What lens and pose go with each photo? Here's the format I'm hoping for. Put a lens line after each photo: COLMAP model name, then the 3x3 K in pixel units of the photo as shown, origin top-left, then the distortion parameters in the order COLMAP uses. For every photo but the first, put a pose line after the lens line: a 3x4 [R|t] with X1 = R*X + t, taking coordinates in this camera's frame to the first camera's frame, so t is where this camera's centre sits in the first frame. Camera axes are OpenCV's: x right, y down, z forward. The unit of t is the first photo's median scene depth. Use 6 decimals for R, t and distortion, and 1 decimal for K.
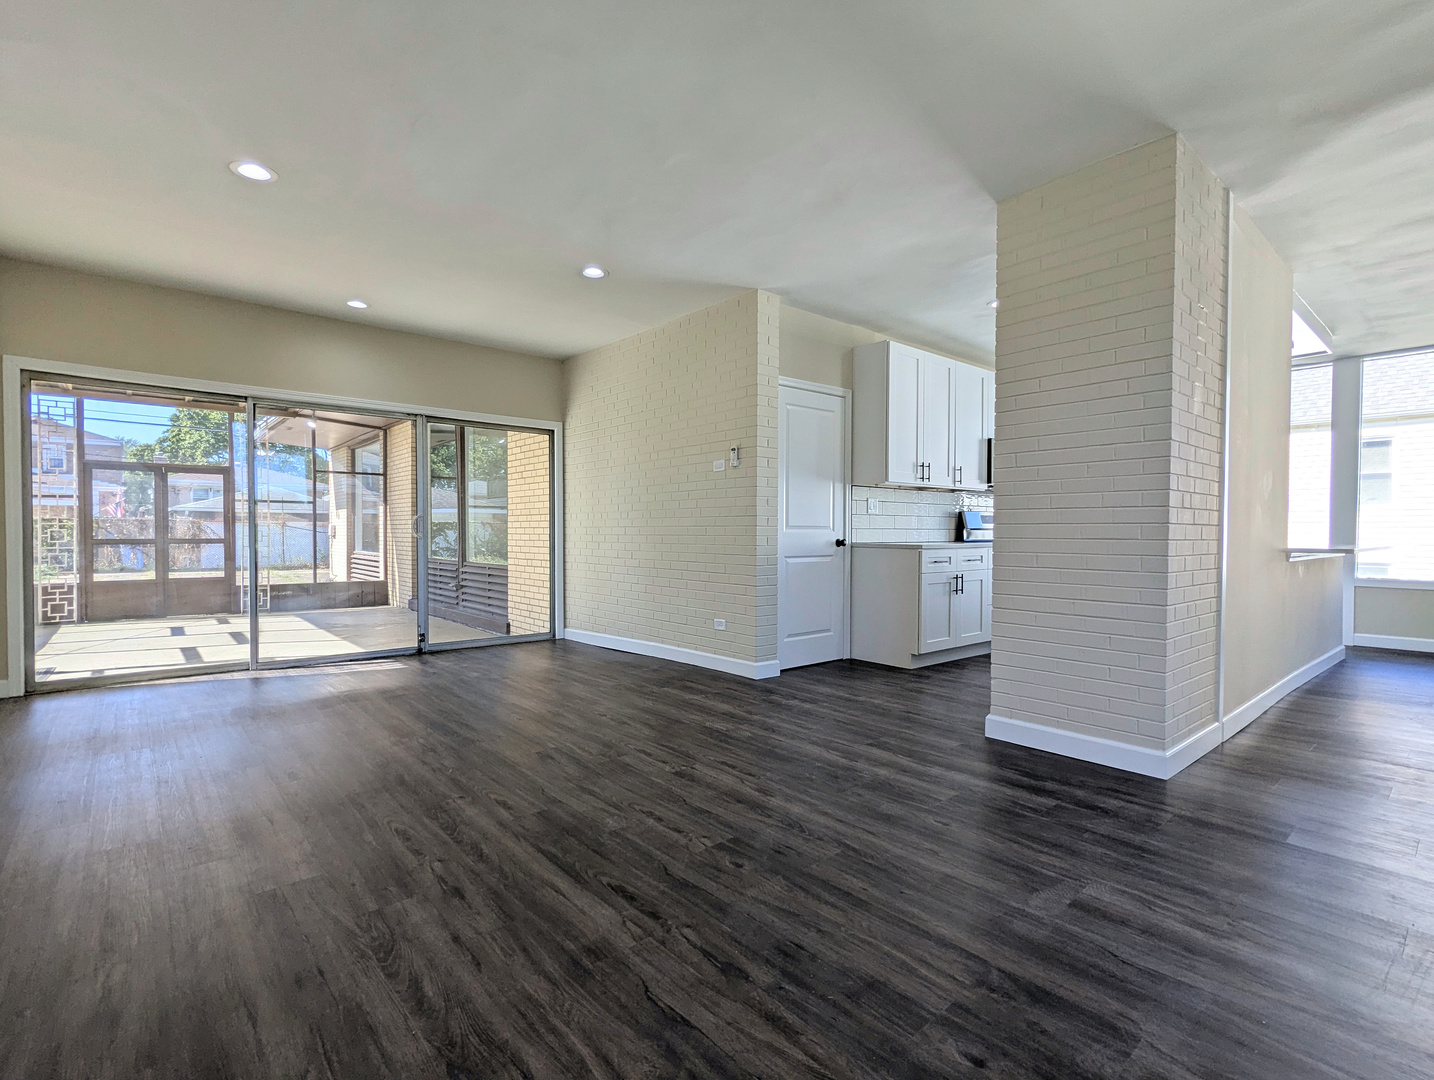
lens RADIAL K [[678.1, 0, 713.0], [0, 678.1, 549.1], [0, 0, 1]] dist [-0.000421, -0.001255]
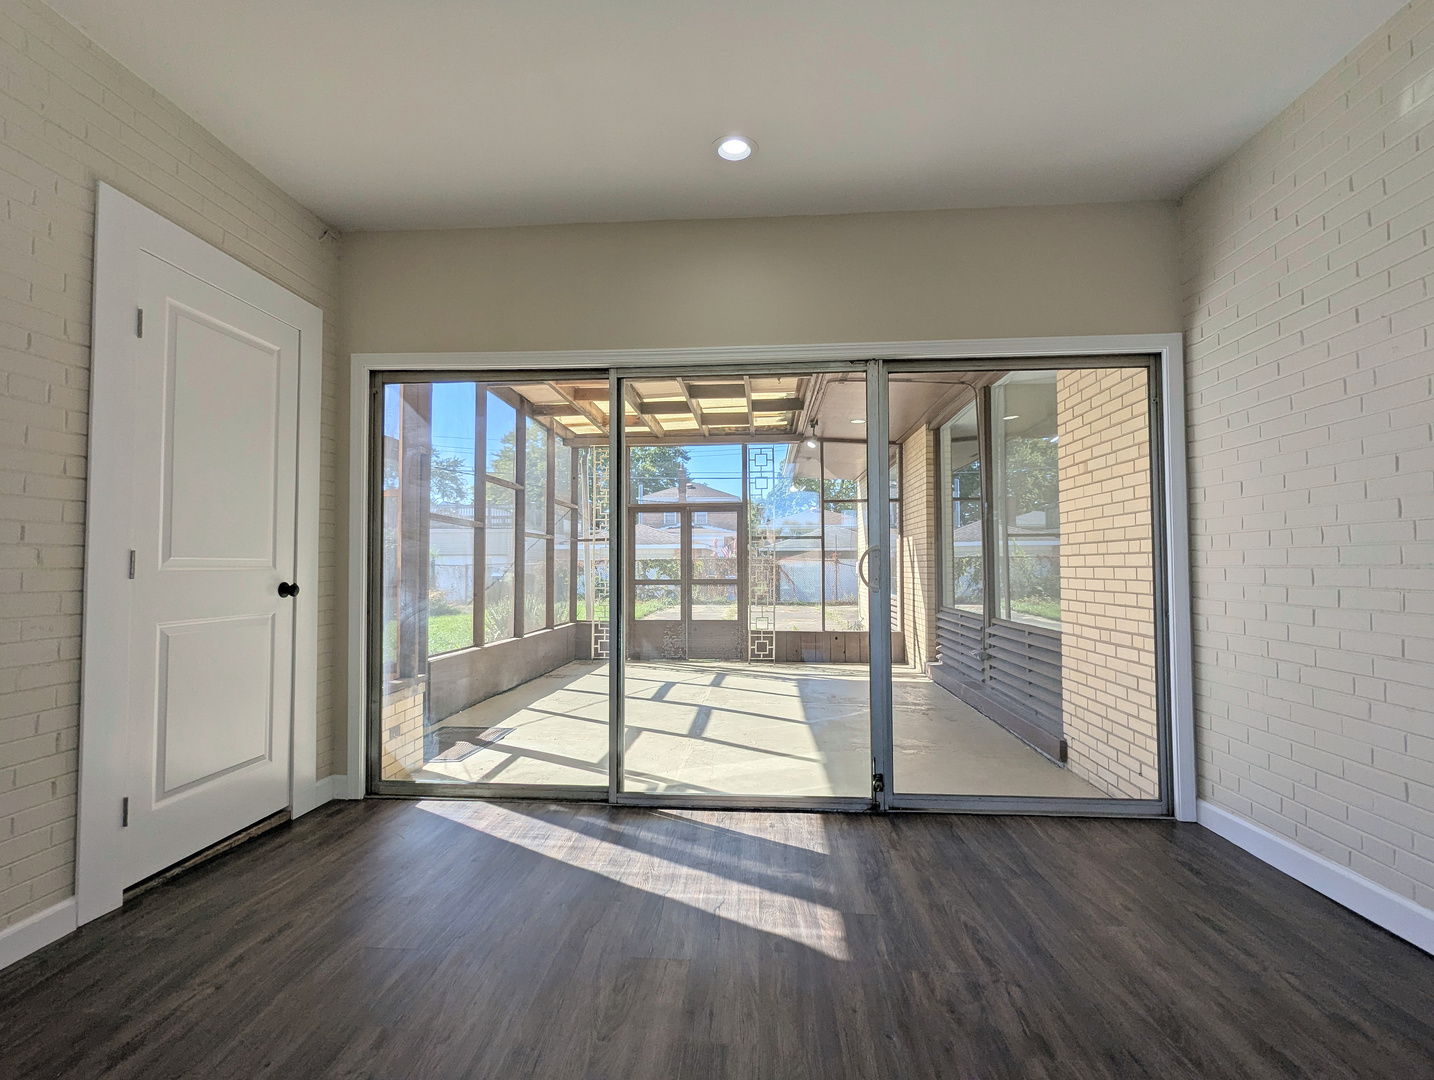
lens RADIAL K [[678.1, 0, 710.3], [0, 678.1, 545.9], [0, 0, 1]] dist [-0.000421, -0.001255]
pose [[0.707307, -0.028395, -0.706336, -0.119618], [-0.011175, 0.998619, -0.051335, -0.018048], [0.706819, 0.044203, 0.706012, 0.430683]]
